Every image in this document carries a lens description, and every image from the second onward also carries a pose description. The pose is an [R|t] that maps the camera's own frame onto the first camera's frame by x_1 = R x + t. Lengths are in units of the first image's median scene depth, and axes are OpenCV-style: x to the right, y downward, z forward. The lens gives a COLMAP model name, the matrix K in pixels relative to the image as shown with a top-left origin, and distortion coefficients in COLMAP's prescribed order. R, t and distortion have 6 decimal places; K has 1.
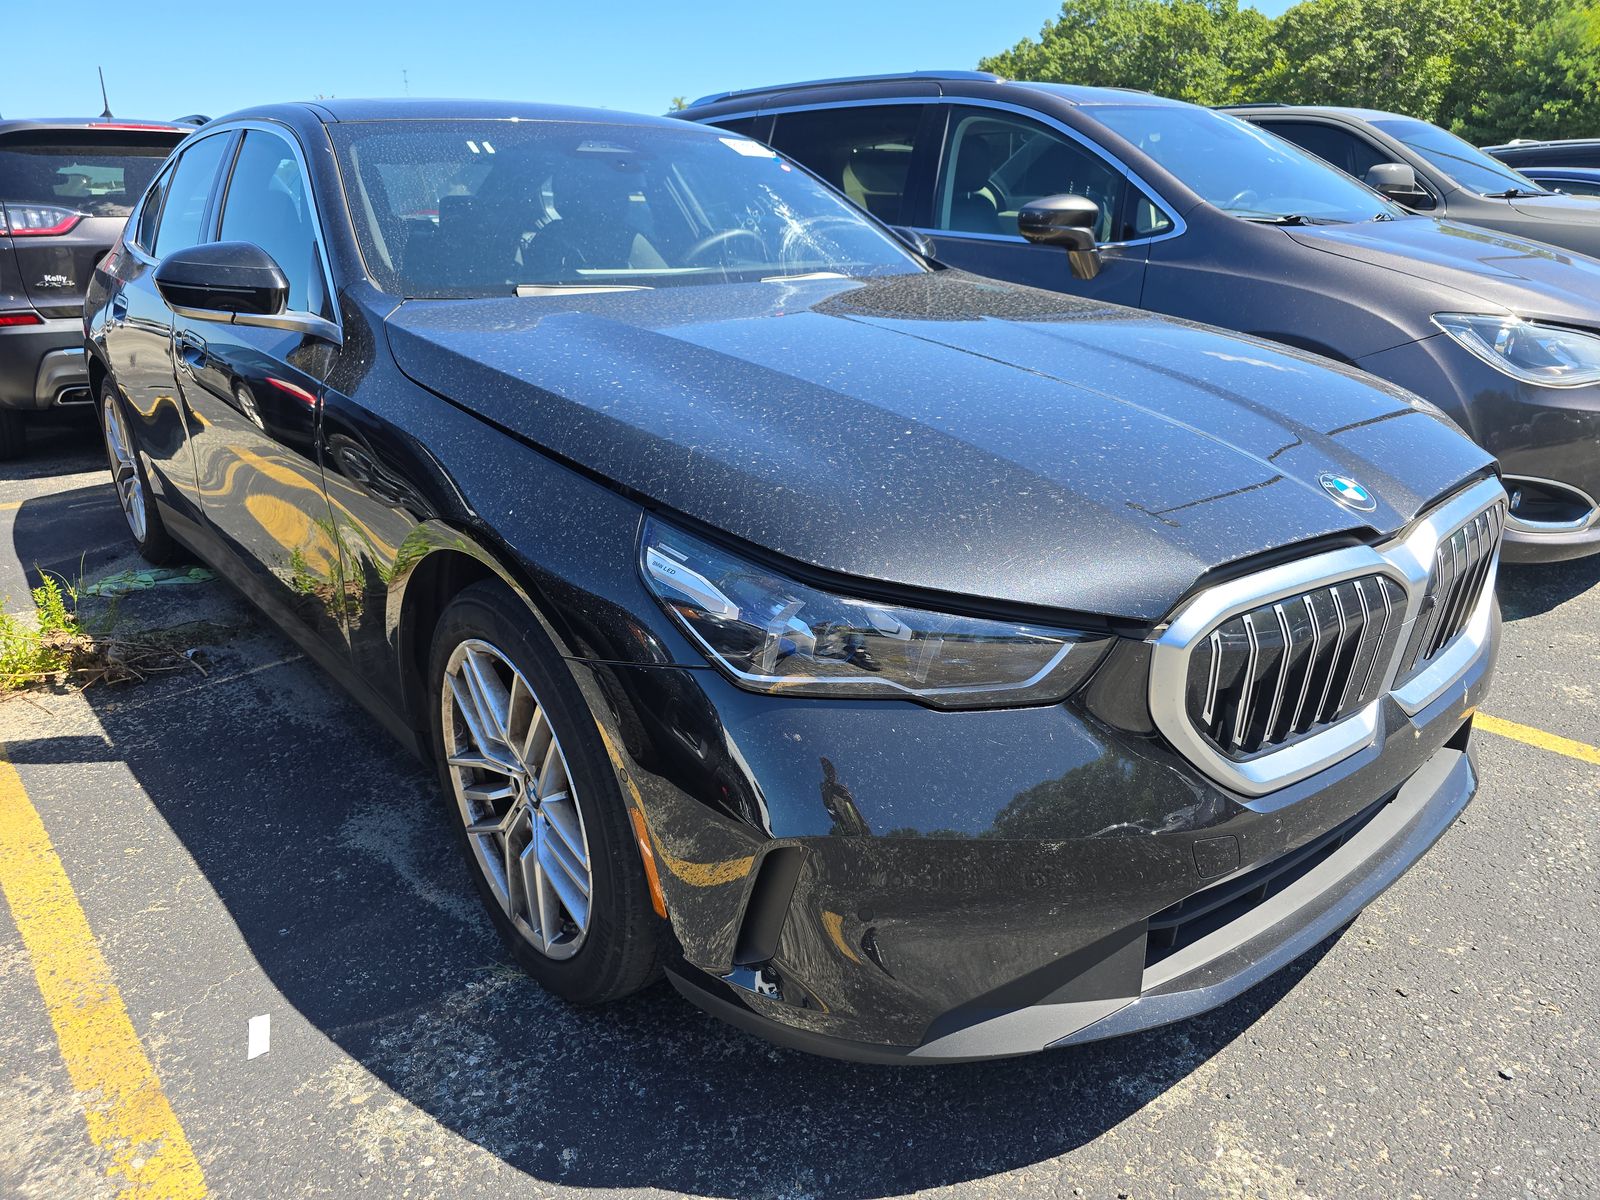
lens RADIAL K [[1079.8, 0, 792.8], [0, 1079.8, 594.3], [0, 0, 1]] dist [0.033173, -0.034011]
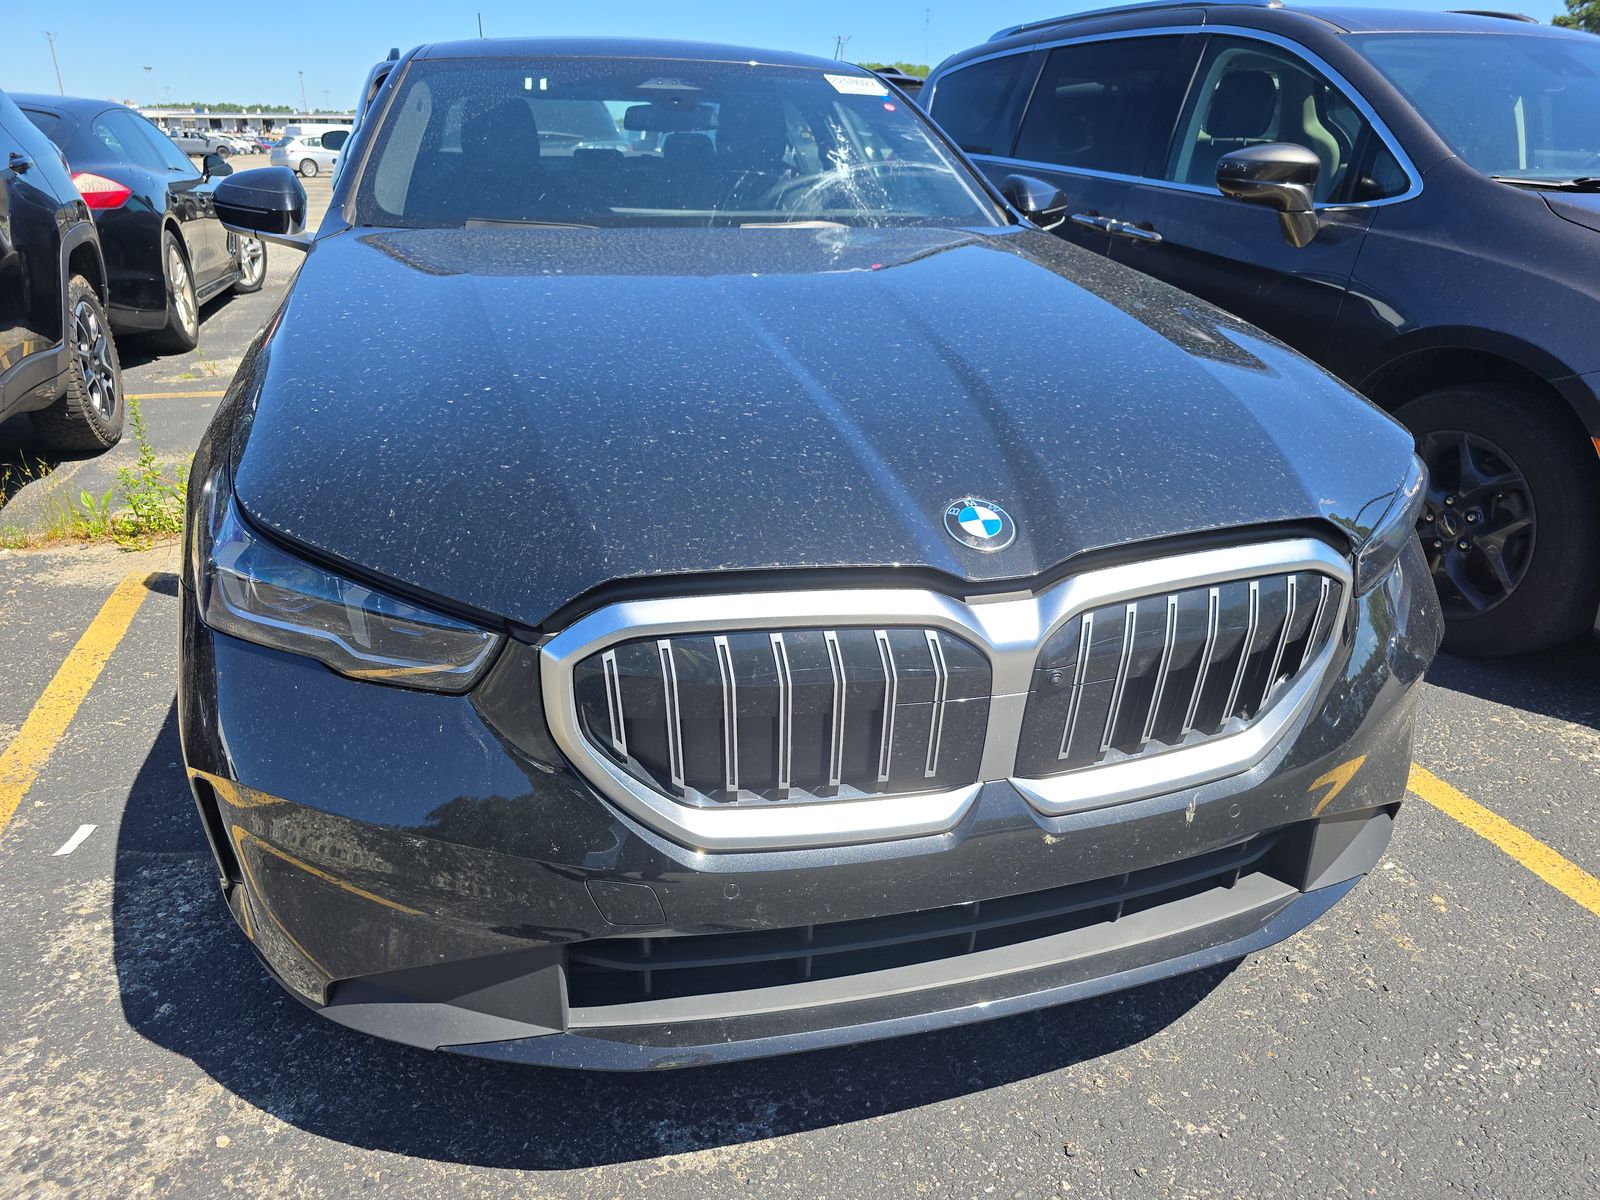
lens RADIAL K [[1079.8, 0, 792.8], [0, 1079.8, 594.3], [0, 0, 1]] dist [0.033173, -0.034011]
pose [[0.915557, 0.173290, -0.362941, 0.599181], [-0.156179, 0.984784, 0.076218, -0.072053], [0.370627, -0.013098, 0.928690, 0.179019]]
